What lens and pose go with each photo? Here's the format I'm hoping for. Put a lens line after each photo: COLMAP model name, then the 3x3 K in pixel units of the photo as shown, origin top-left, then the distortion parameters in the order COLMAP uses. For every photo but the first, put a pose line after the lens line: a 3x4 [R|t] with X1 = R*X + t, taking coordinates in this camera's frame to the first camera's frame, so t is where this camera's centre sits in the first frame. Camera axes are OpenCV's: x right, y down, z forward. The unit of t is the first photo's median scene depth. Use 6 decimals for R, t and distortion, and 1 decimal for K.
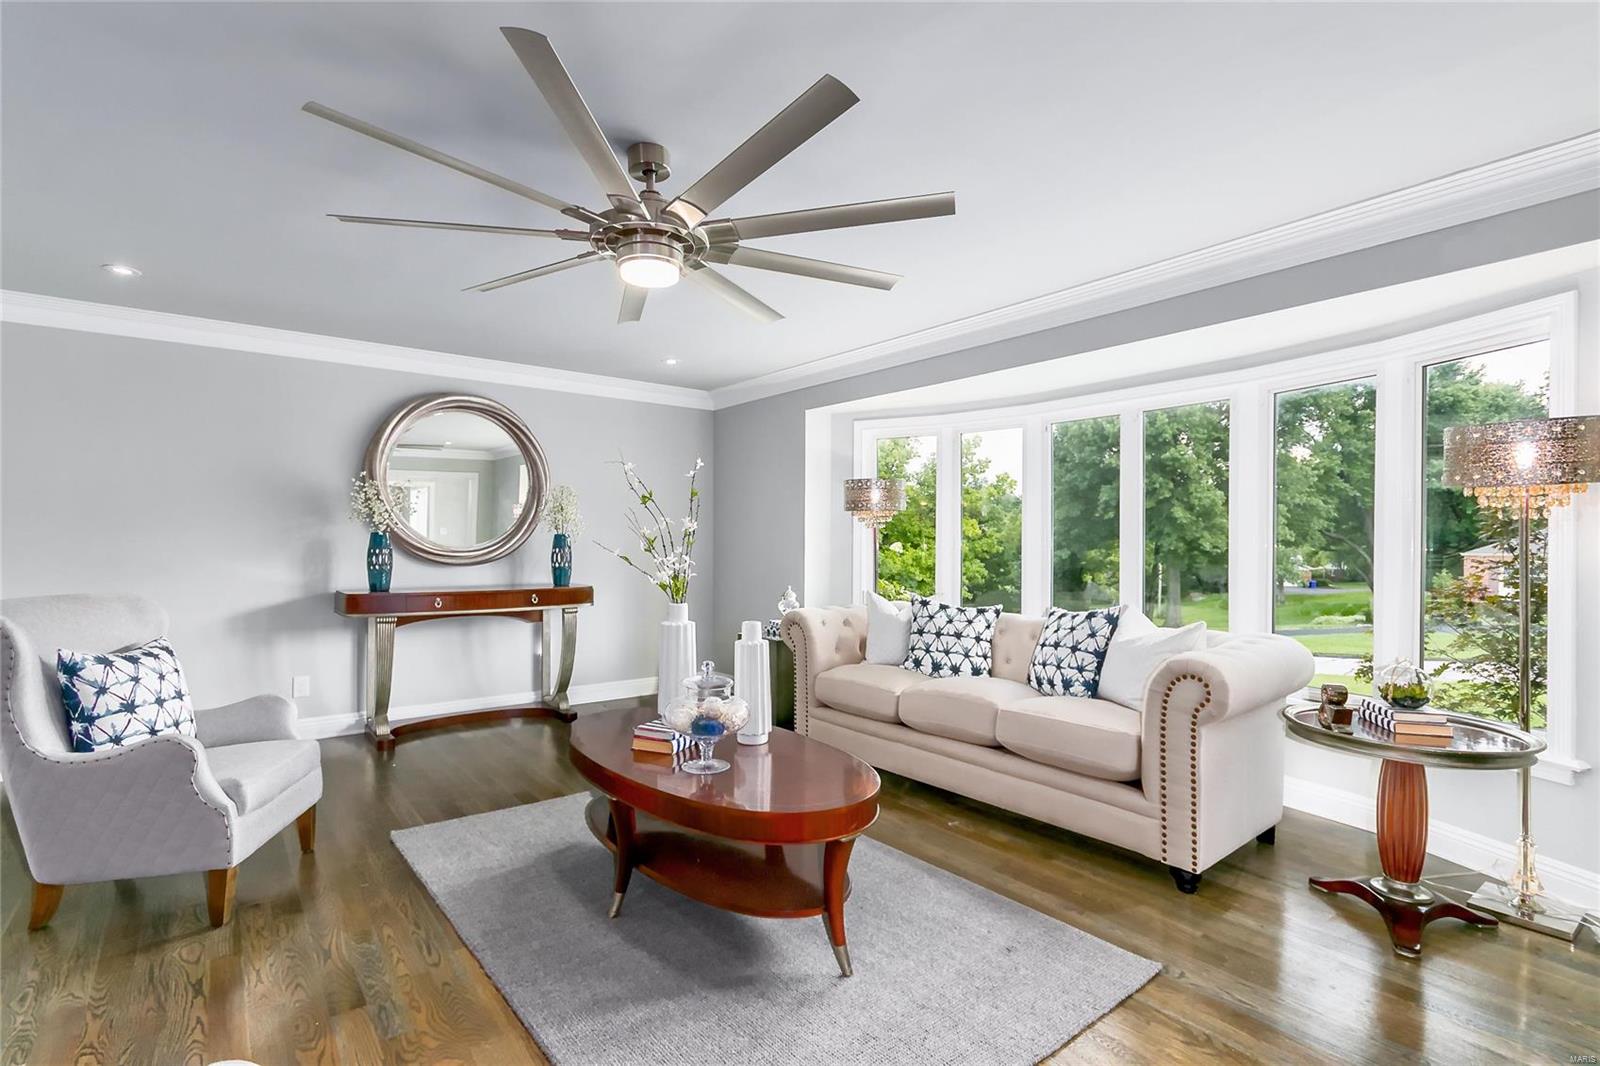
lens RADIAL K [[758.9, 0, 779.8], [0, 758.9, 547.1], [0, 0, 1]] dist [-0.001284, 0.000206]
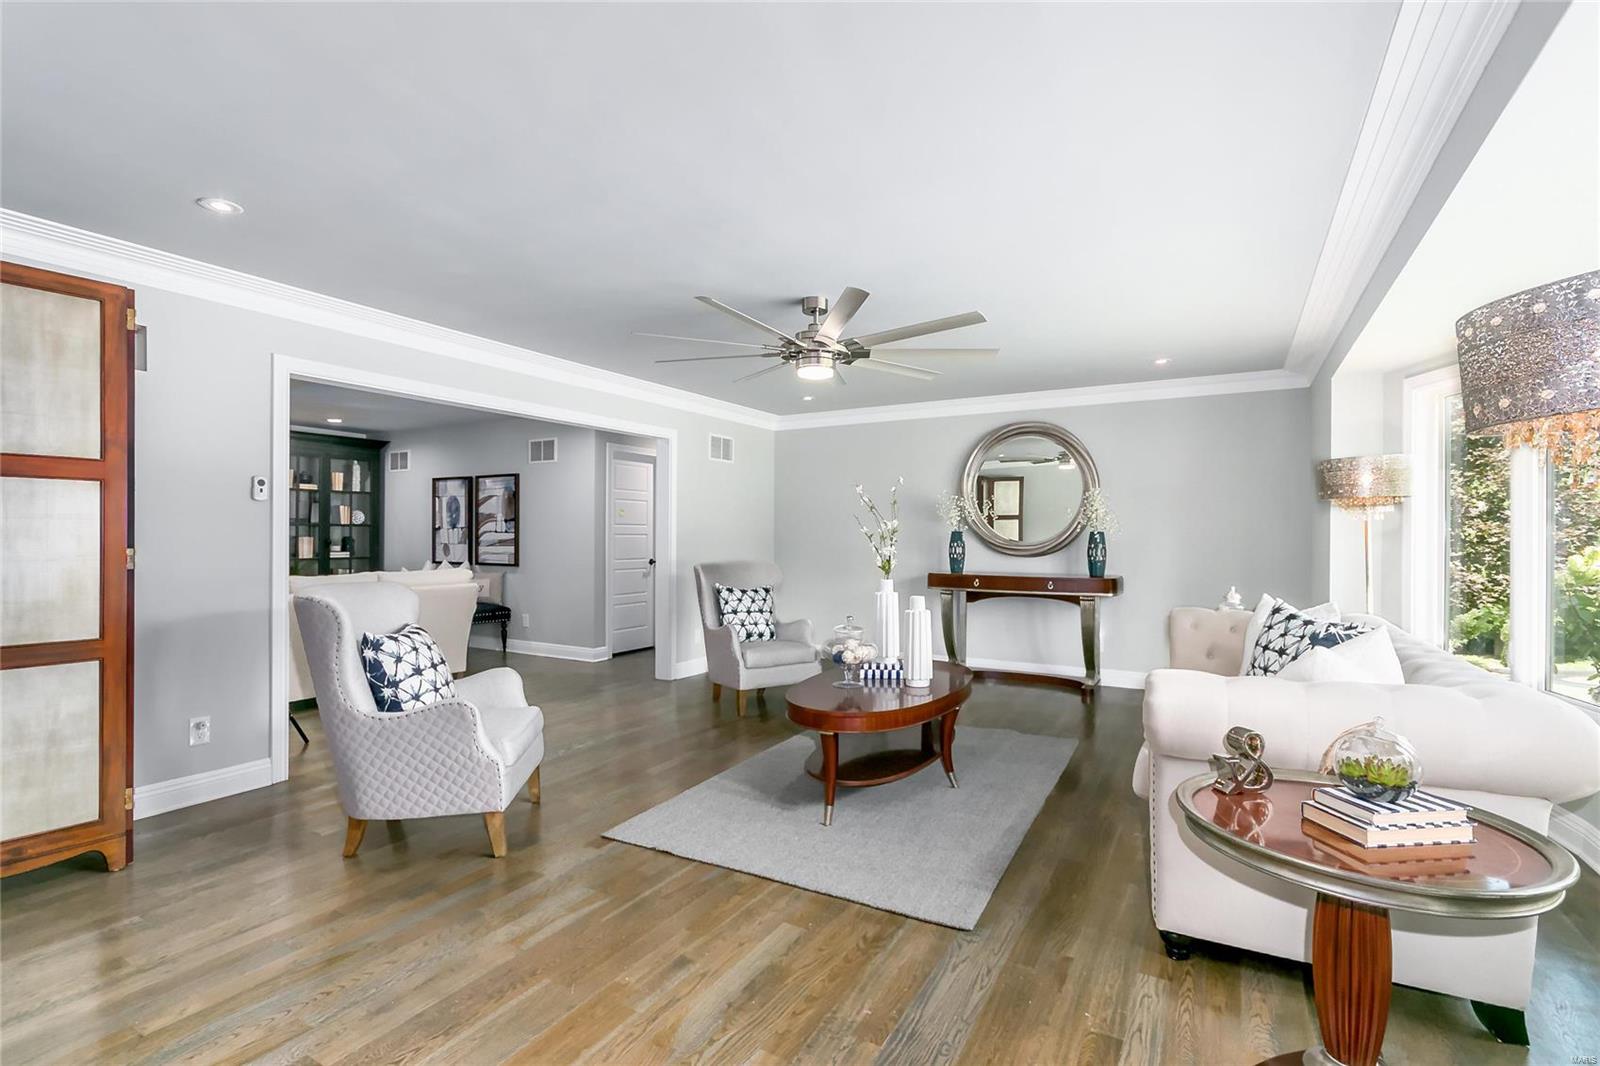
lens RADIAL K [[758.9, 0, 779.8], [0, 758.9, 547.1], [0, 0, 1]] dist [-0.001284, 0.000206]
pose [[0.365103, 0.010649, -0.930906, 0.677410], [-0.008394, 0.999932, 0.008147, 0.001878], [0.930929, 0.004840, 0.365168, 0.170613]]
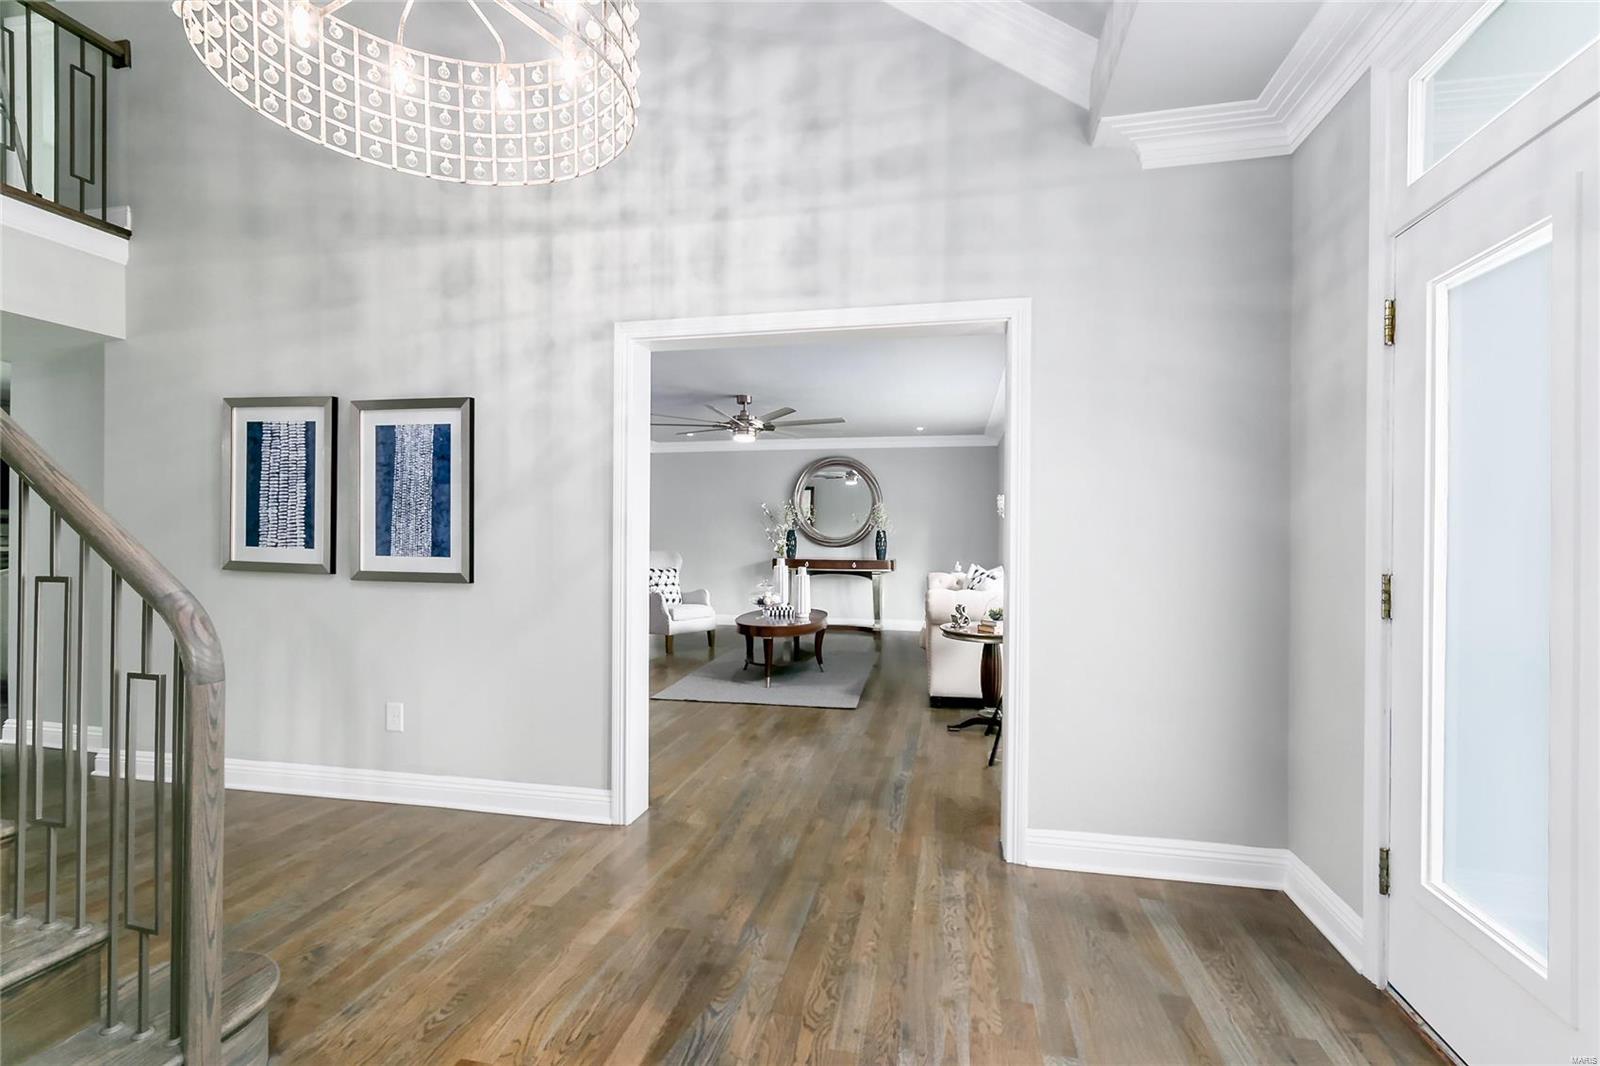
lens RADIAL K [[746.7, 0, 793.6], [0, 746.7, 537.7], [0, 0, 1]] dist [0.000380, -0.000011]
pose [[0.640721, 0.004314, -0.767762, 1.057600], [-0.009867, 0.999948, -0.002615, 0.007508], [0.767710, 0.009251, 0.640730, -0.318592]]
